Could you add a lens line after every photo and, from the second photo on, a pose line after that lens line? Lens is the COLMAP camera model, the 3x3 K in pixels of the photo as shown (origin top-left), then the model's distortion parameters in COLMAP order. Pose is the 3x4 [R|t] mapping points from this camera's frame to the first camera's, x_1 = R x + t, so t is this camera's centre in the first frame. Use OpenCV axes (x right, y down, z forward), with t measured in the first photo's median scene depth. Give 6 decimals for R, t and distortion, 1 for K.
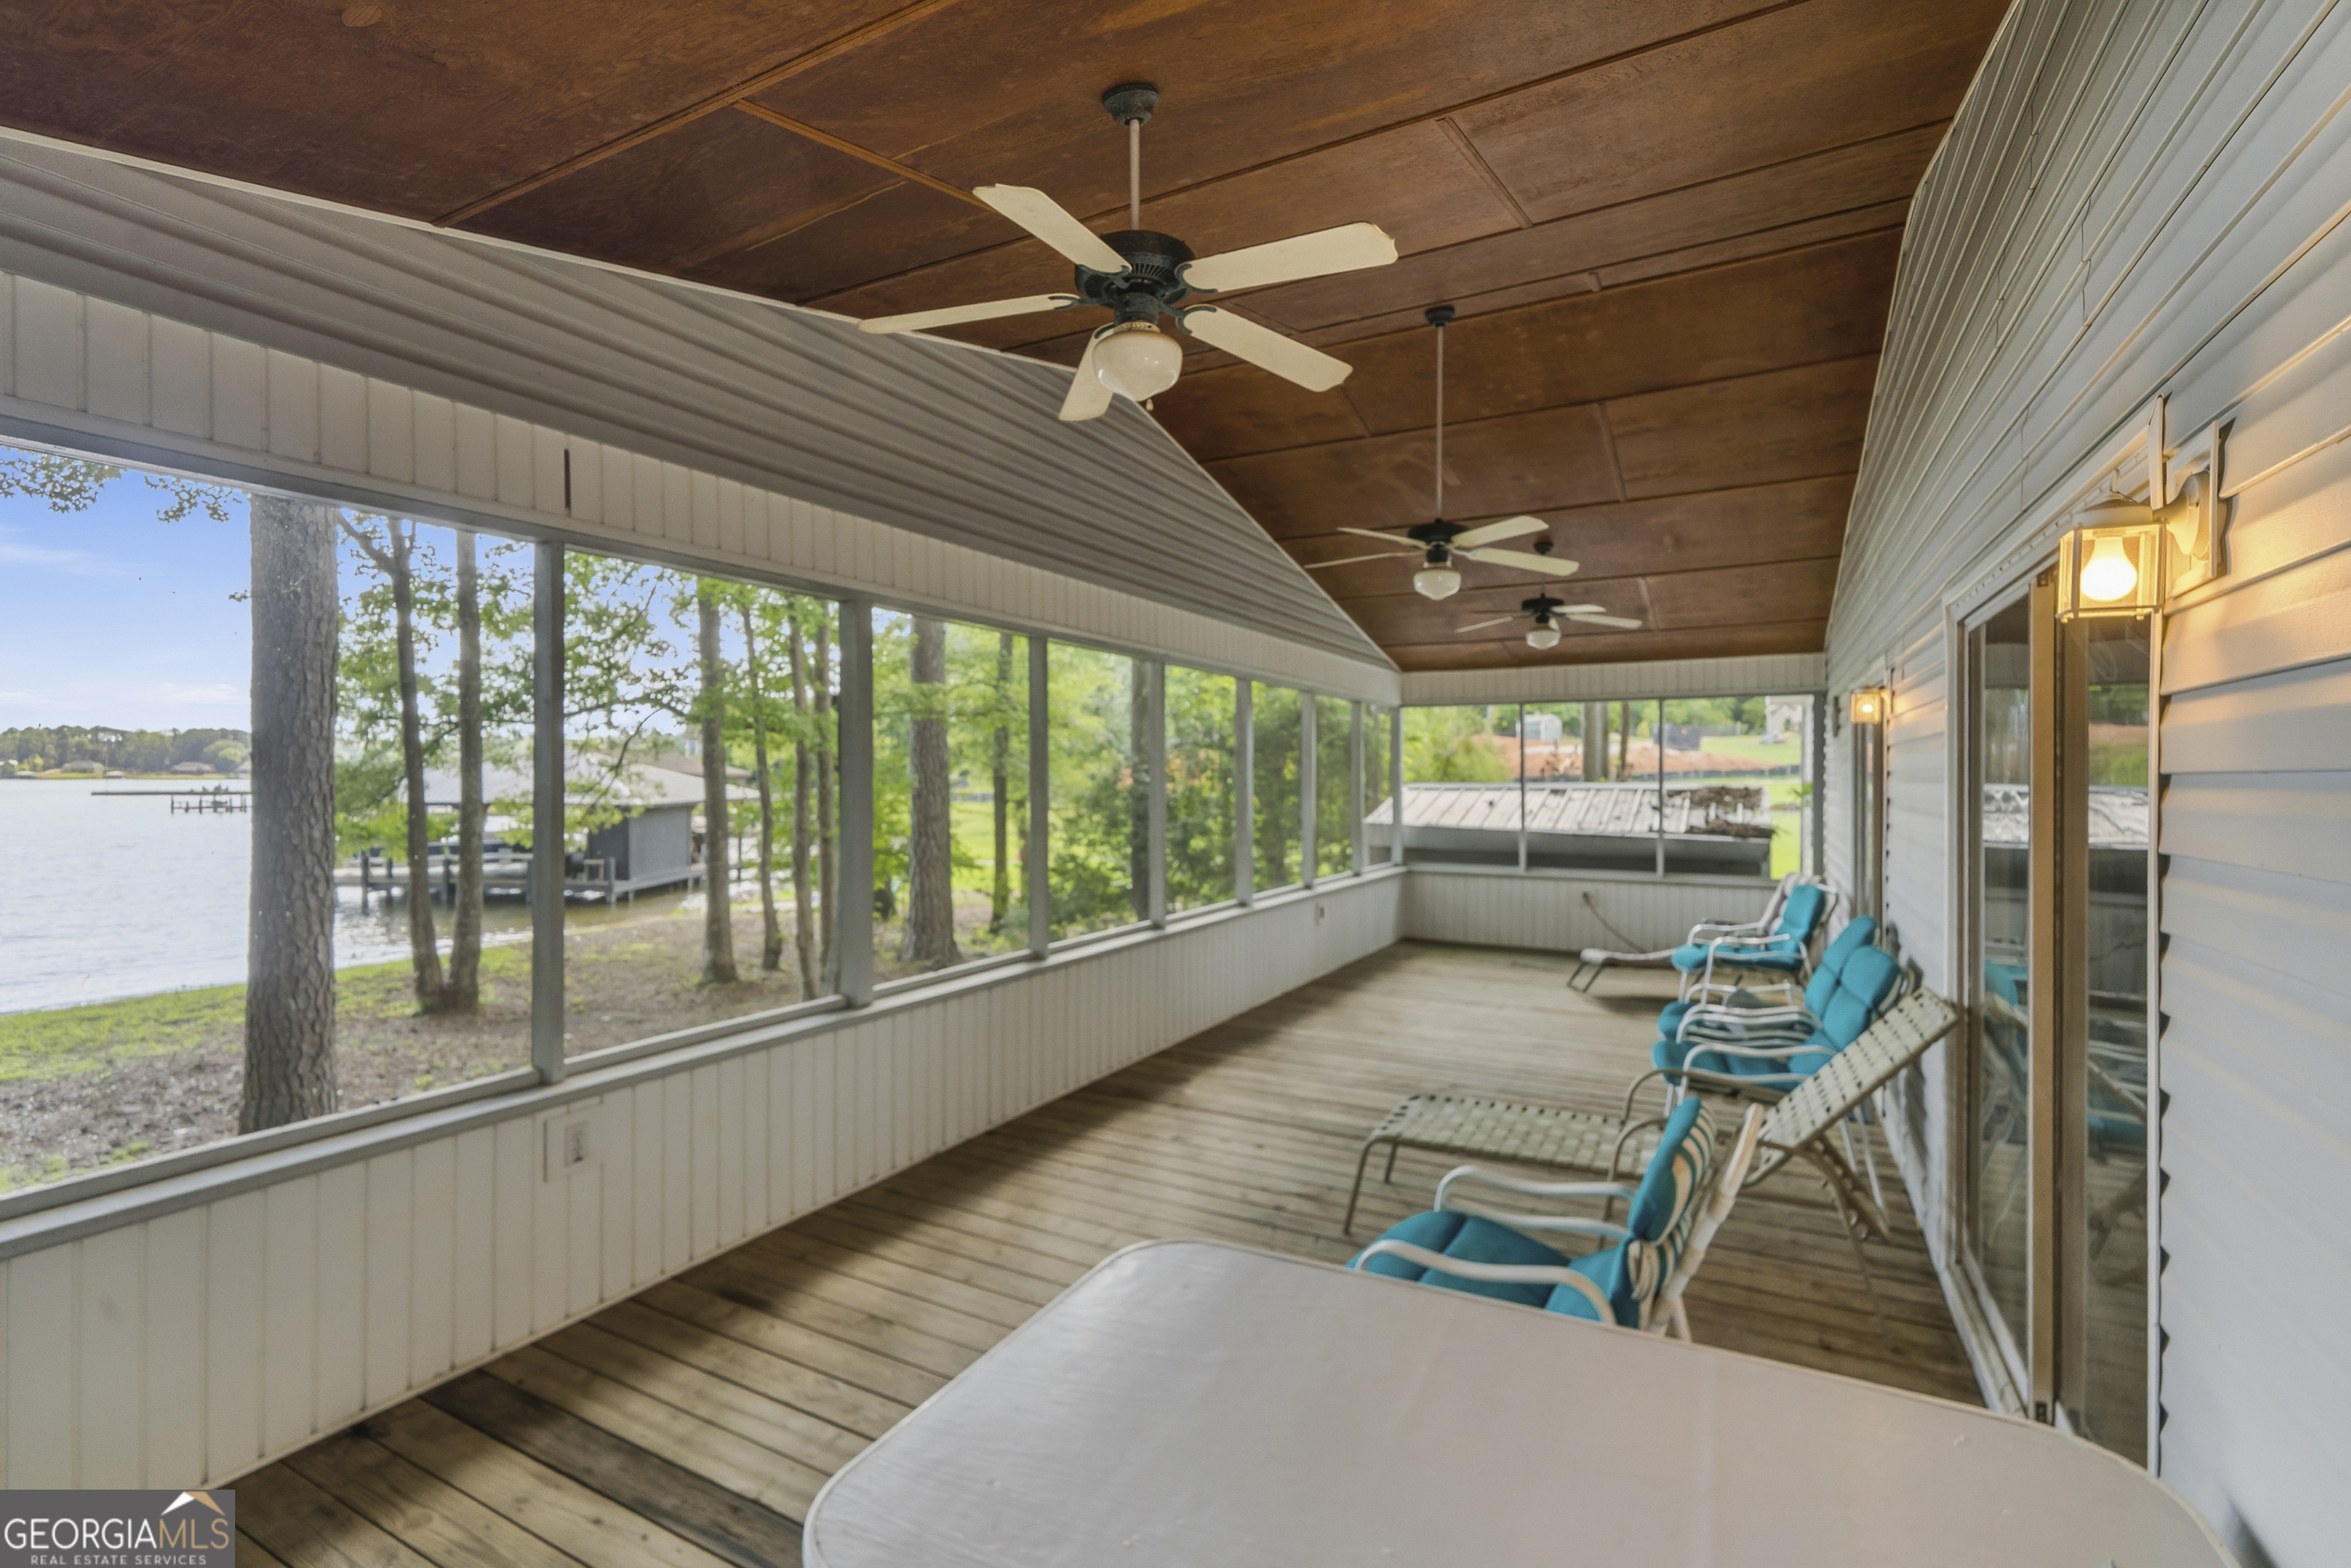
lens RADIAL K [[1071.7, 0, 1186.5], [0, 1071.7, 782.6], [0, 0, 1]] dist [-0.003946, 0.001162]
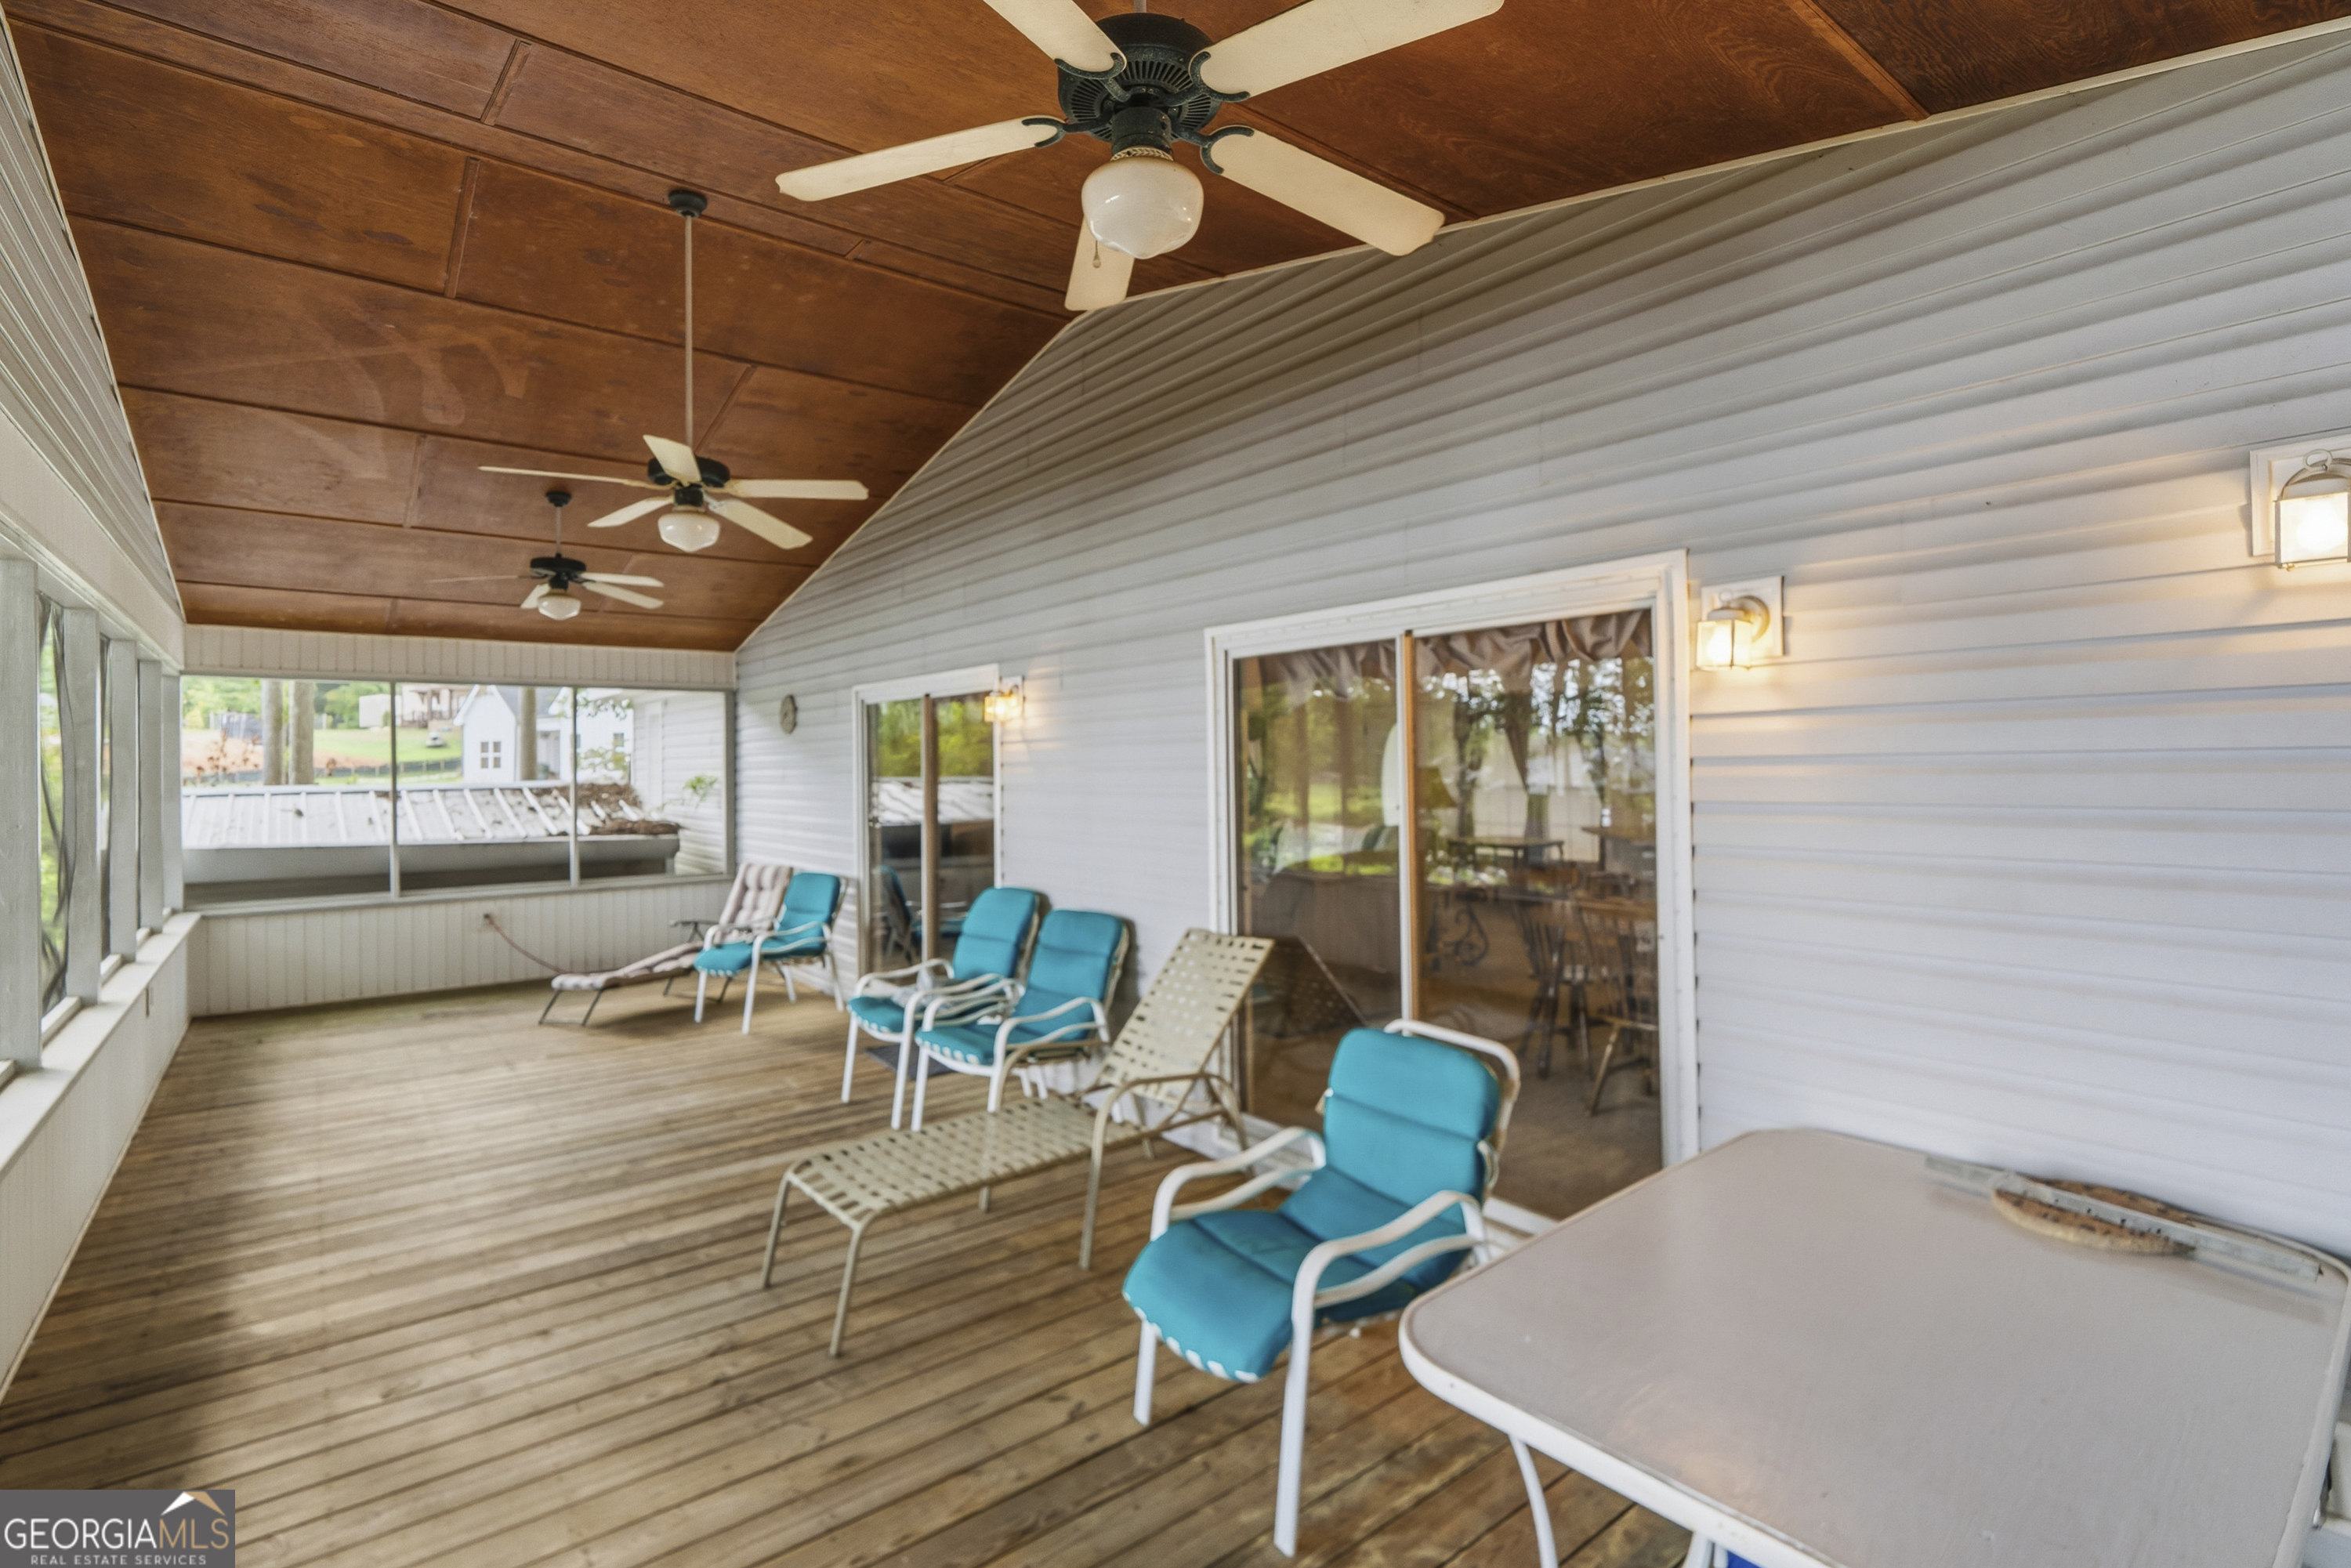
lens RADIAL K [[1071.7, 0, 1178.9], [0, 1071.7, 761.7], [0, 0, 1]] dist [-0.003946, 0.001162]
pose [[0.395652, -0.003042, 0.918395, -0.227280], [0.018376, 0.999821, -0.004604, -0.002172], [-0.918217, 0.018698, 0.395637, 0.220824]]
